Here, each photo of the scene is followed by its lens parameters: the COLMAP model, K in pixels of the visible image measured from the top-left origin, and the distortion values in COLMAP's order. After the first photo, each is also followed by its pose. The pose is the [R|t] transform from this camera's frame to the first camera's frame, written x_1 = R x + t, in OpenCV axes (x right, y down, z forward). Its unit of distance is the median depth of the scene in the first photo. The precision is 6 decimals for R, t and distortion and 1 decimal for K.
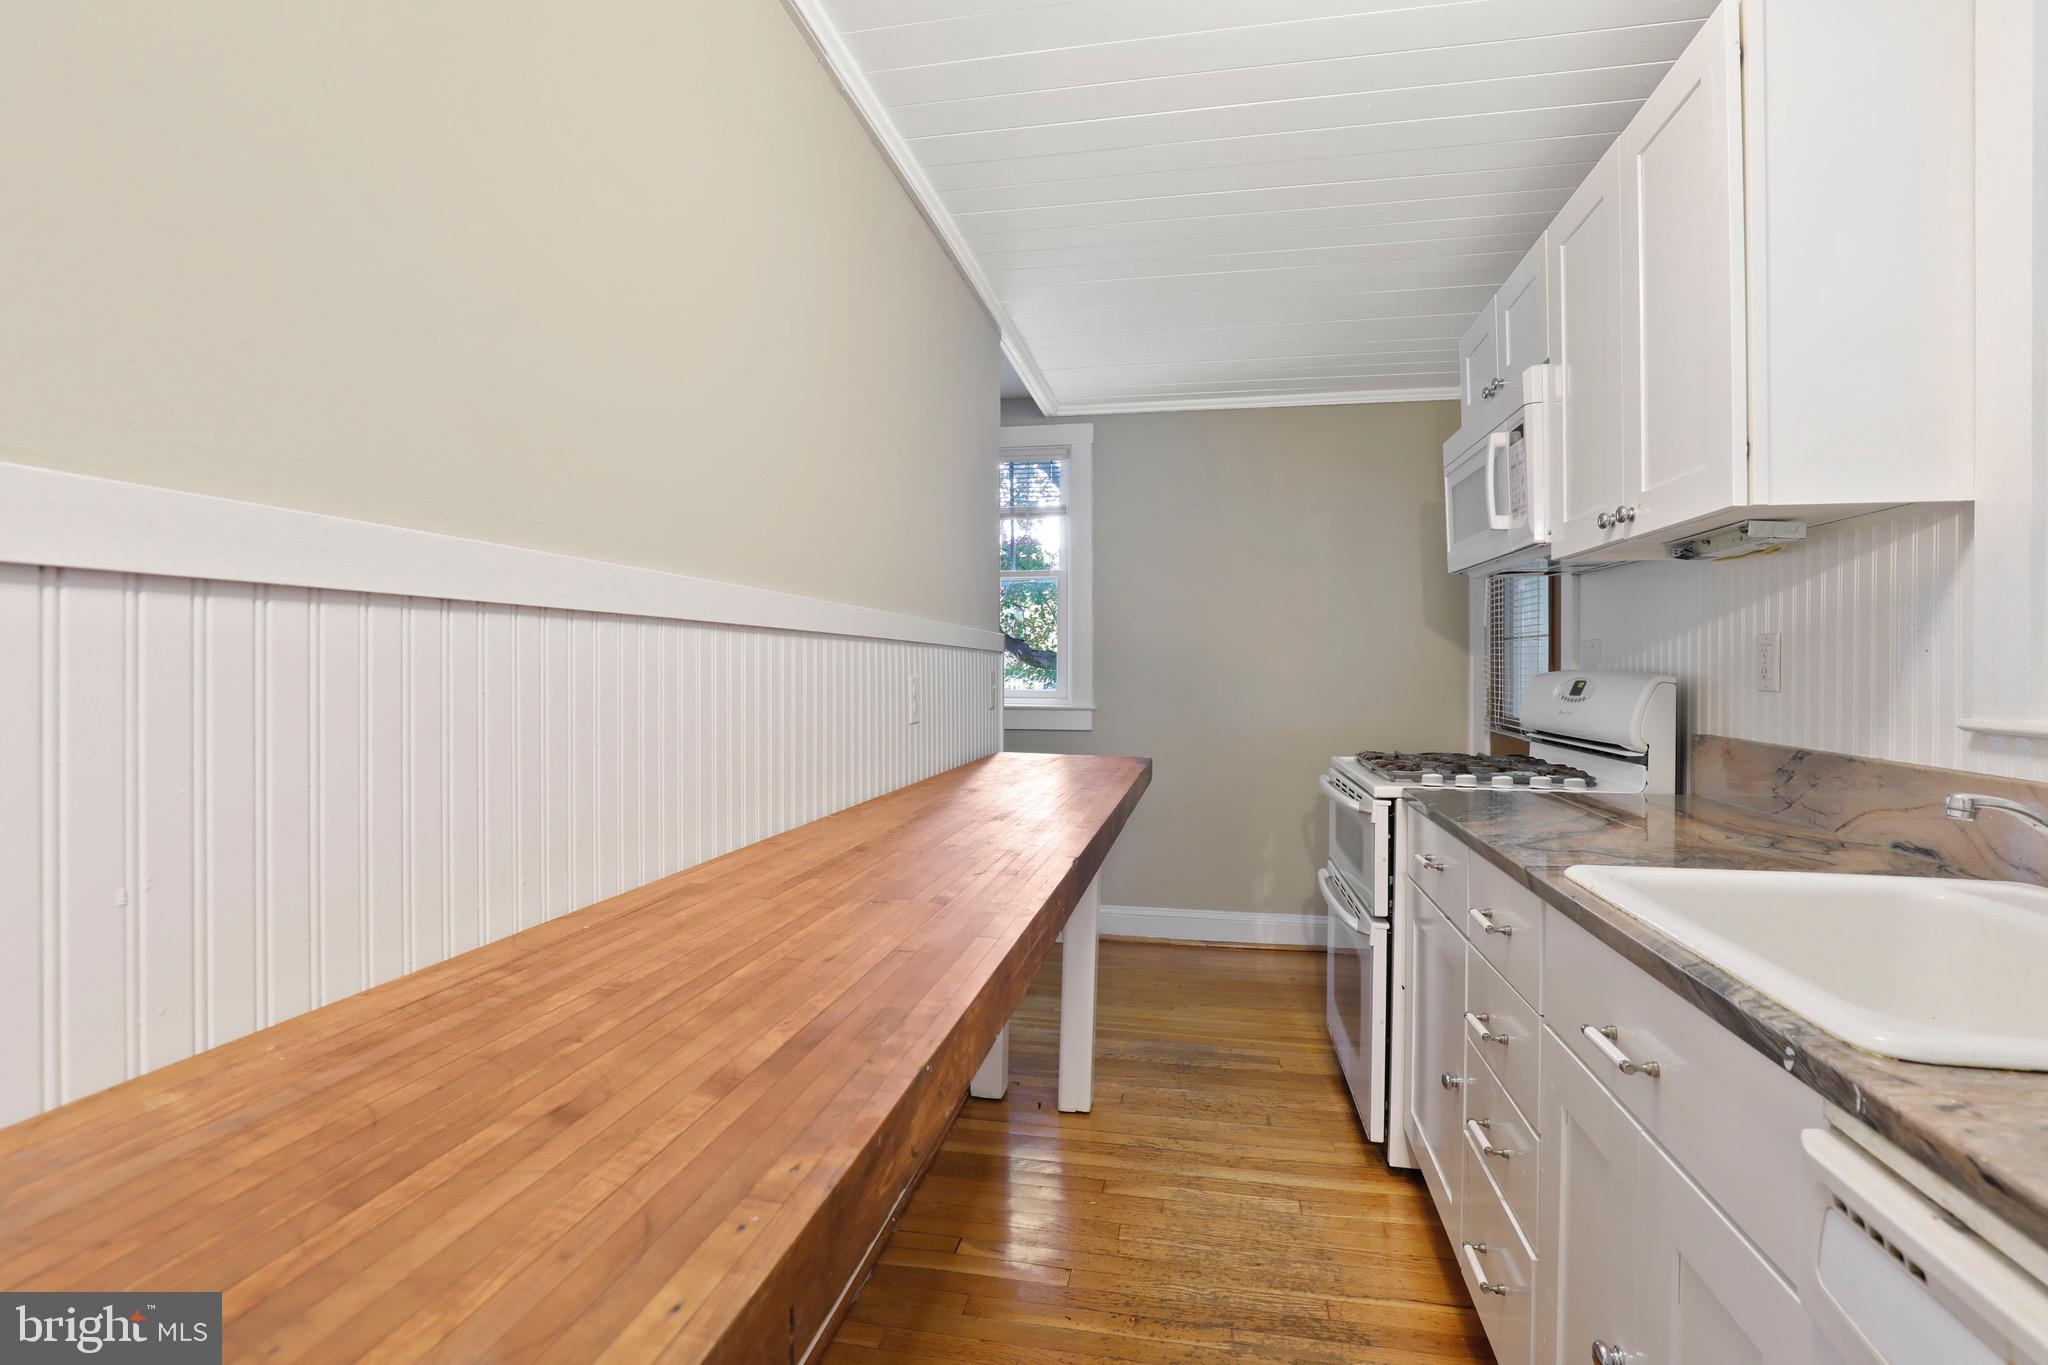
lens RADIAL K [[948.7, 0, 1017.2], [0, 948.7, 667.2], [0, 0, 1]] dist [-0.022153, 0.003750]
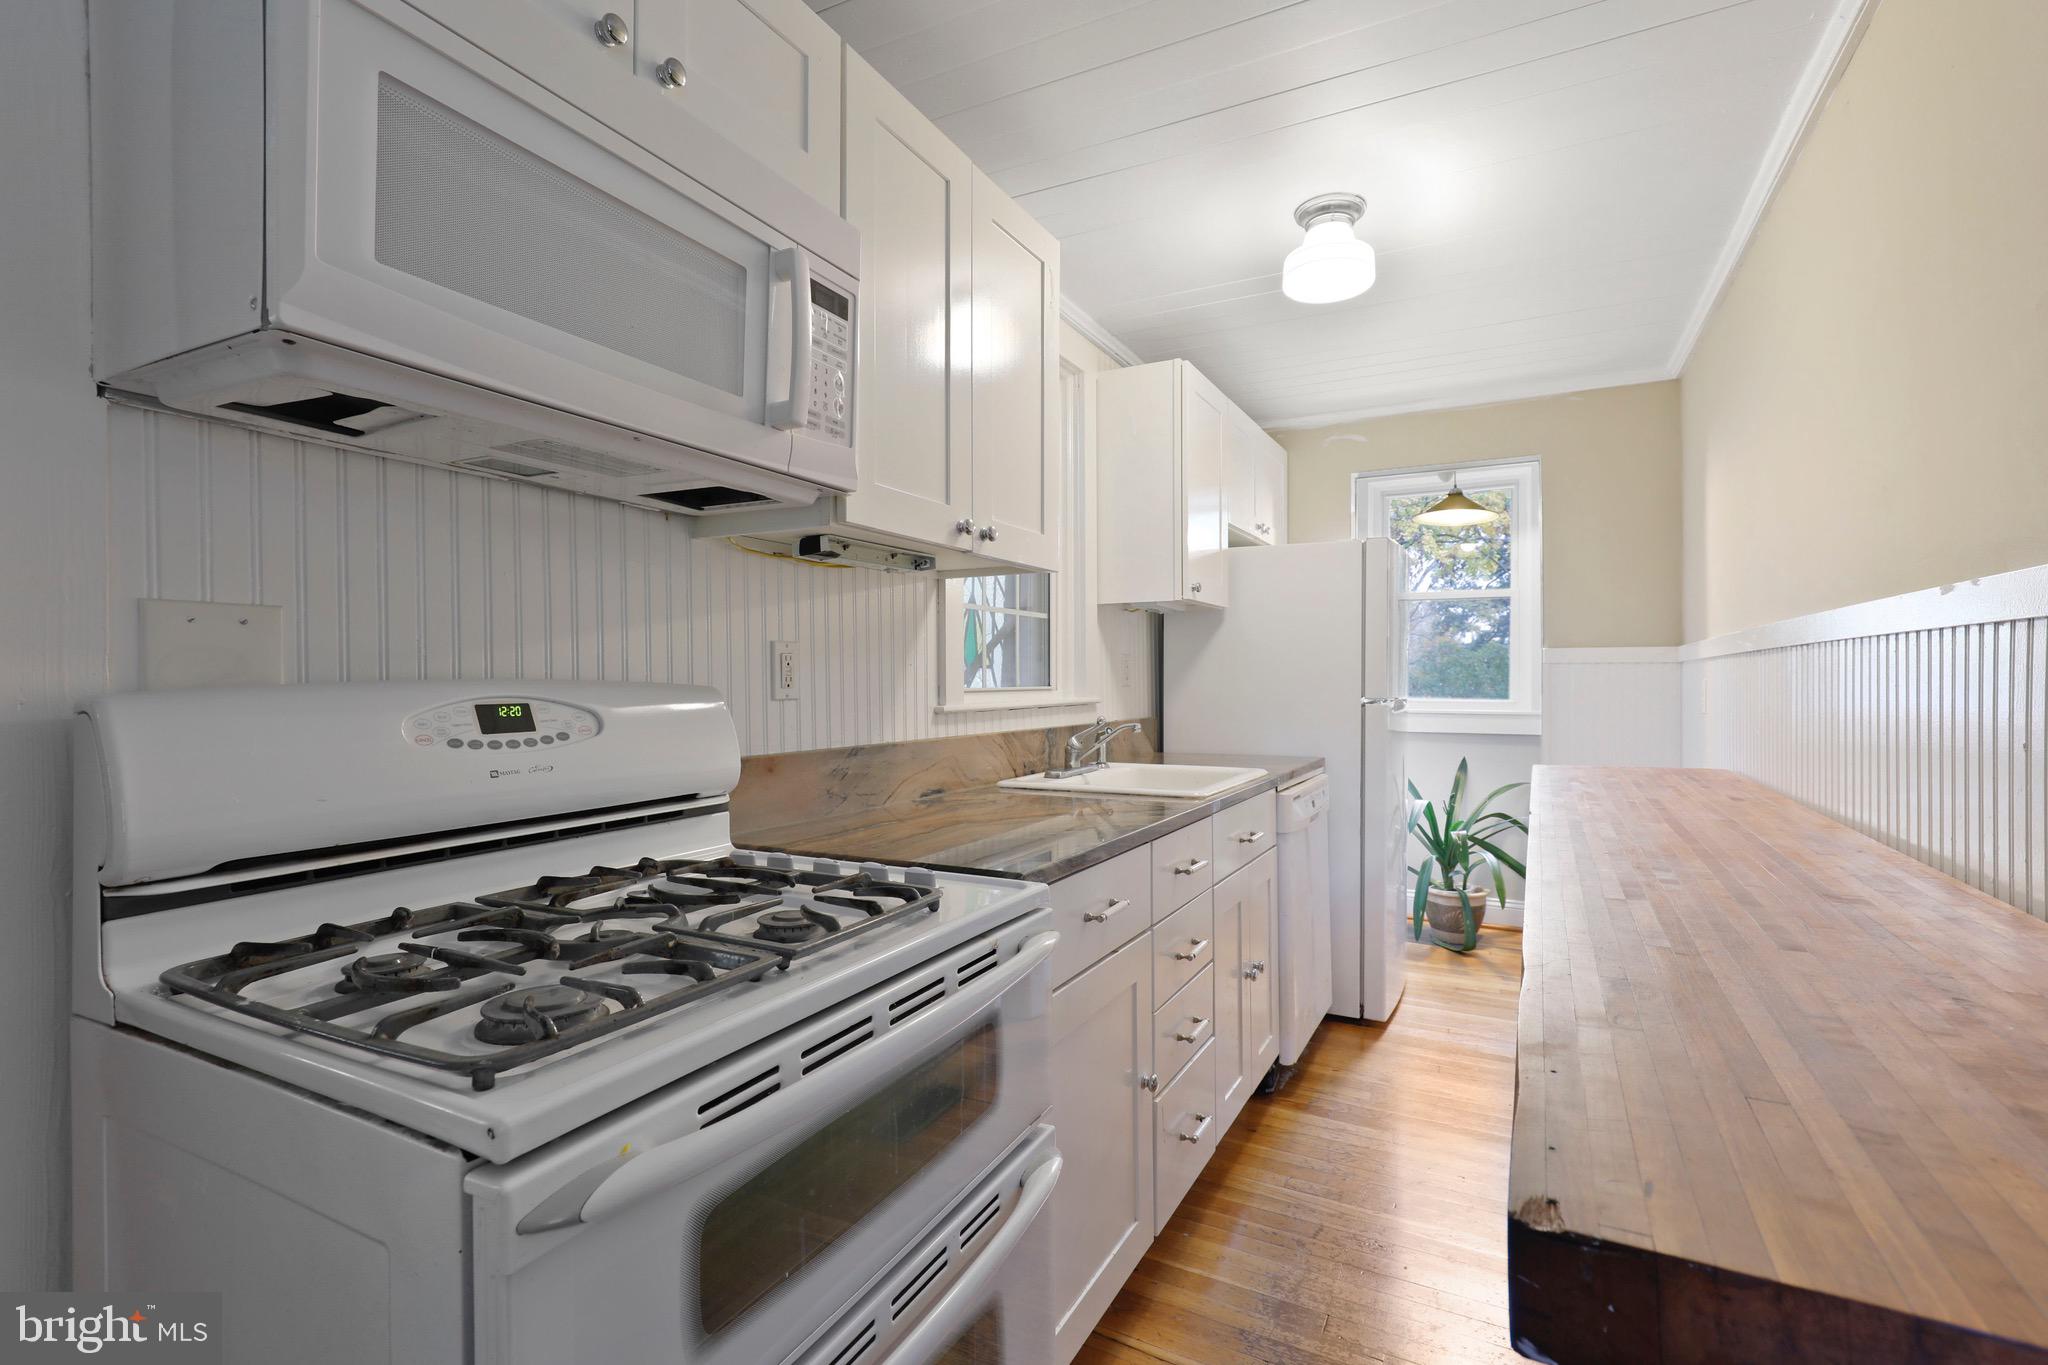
lens RADIAL K [[948.7, 0, 1009.0], [0, 948.7, 675.6], [0, 0, 1]] dist [-0.022153, 0.003750]
pose [[-0.956519, 0.003219, 0.291654, 0.301577], [0.002066, 0.999989, -0.004261, 0.005370], [-0.291664, -0.003473, -0.956515, 1.962682]]
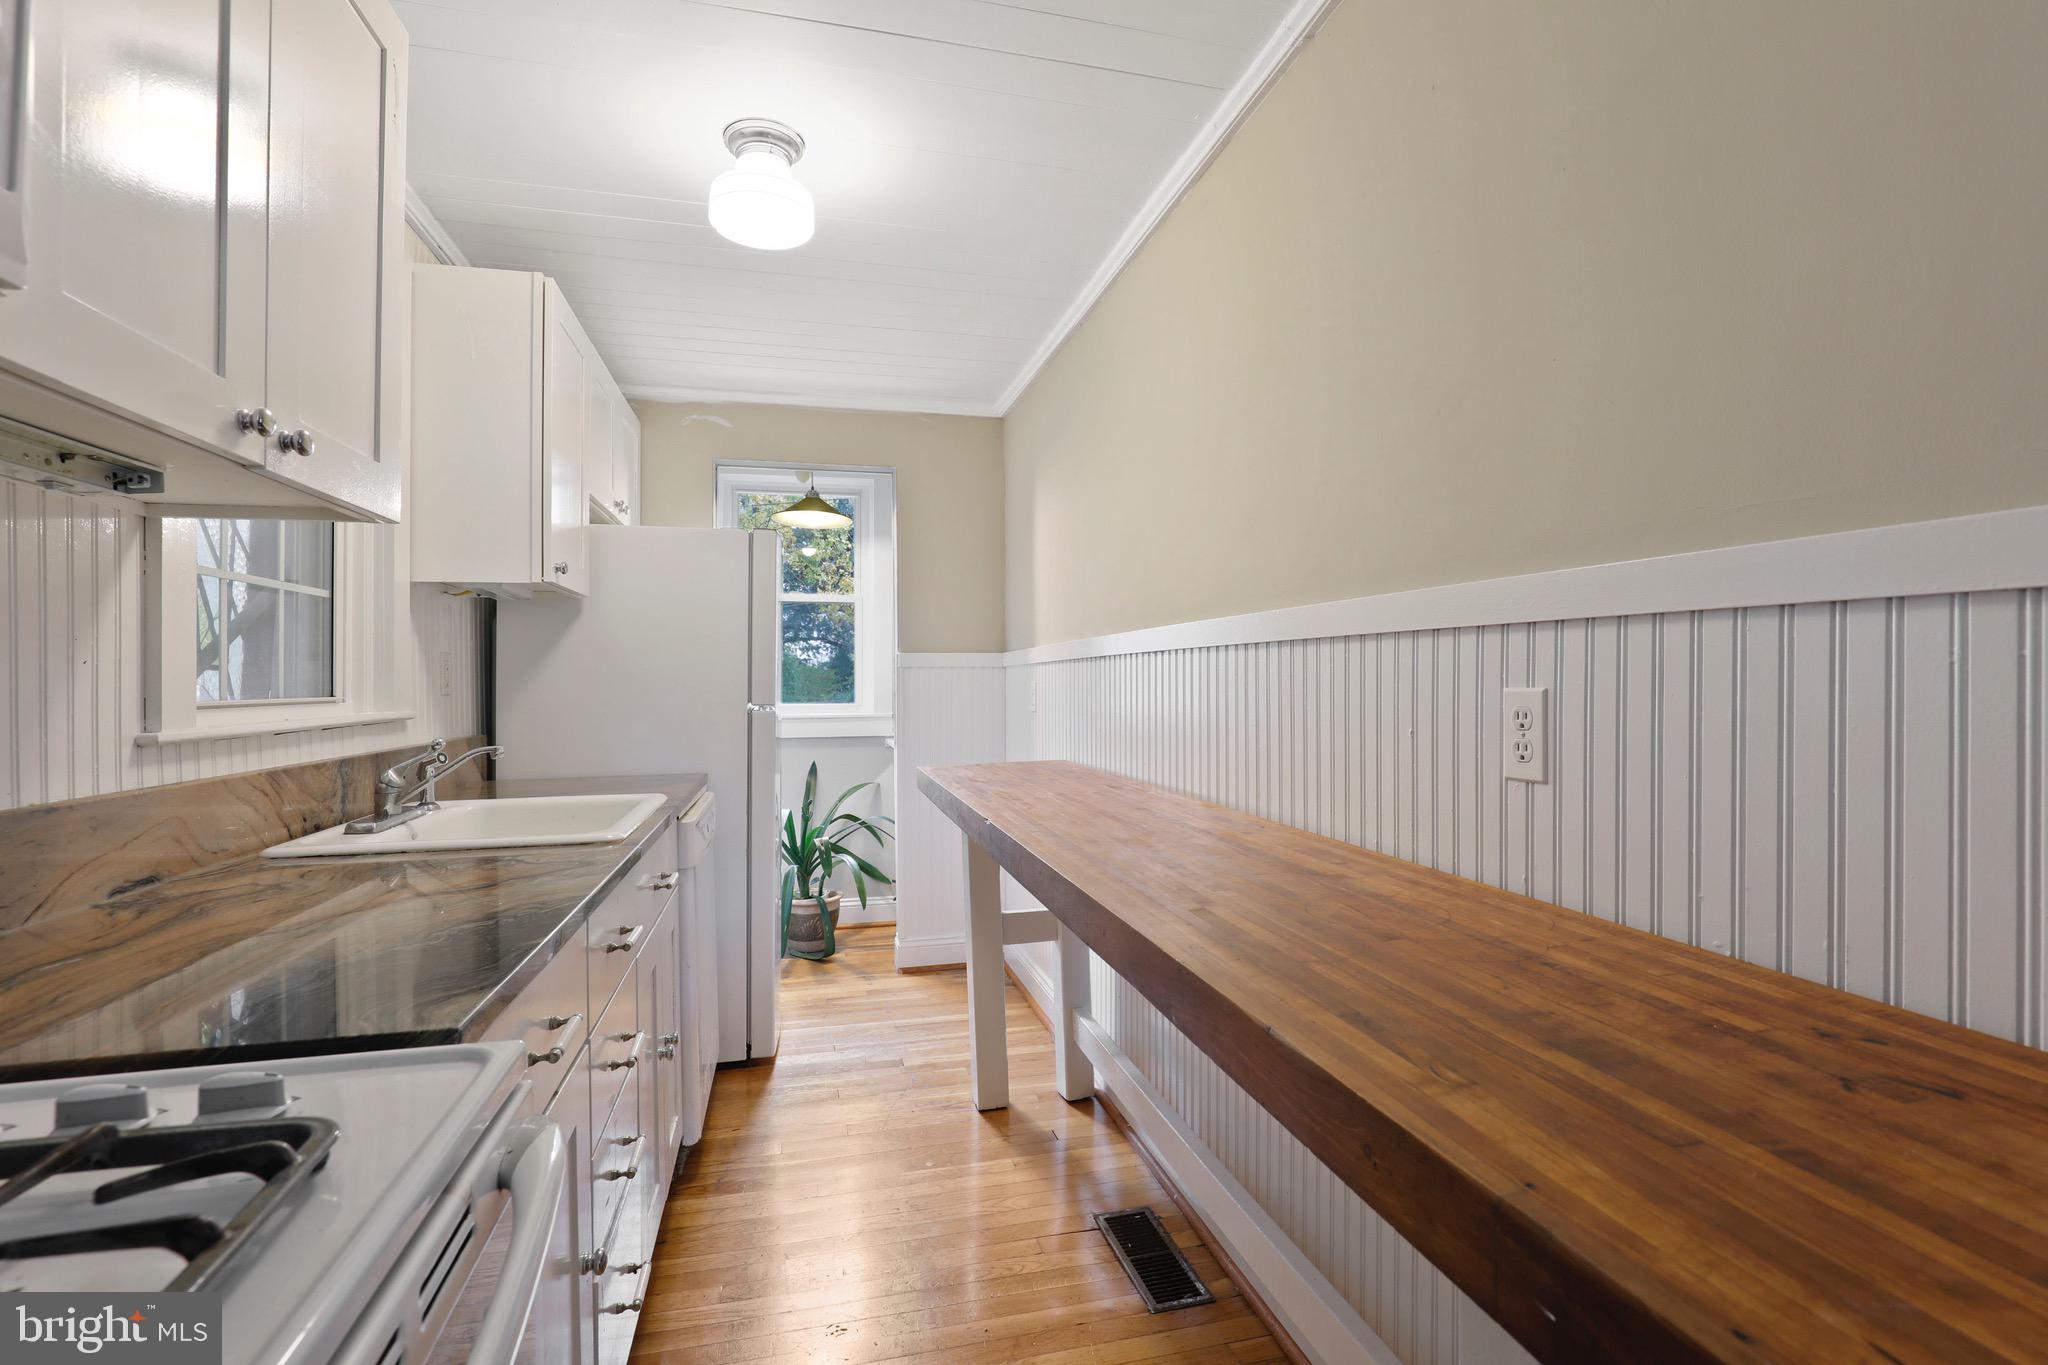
lens RADIAL K [[948.7, 0, 1027.0], [0, 948.7, 671.0], [0, 0, 1]] dist [-0.022153, 0.003750]
pose [[-0.894685, 0.002285, -0.446691, 0.471245], [0.007610, 0.999920, -0.010127, 0.004326], [0.446632, -0.012460, -0.894631, 1.733748]]
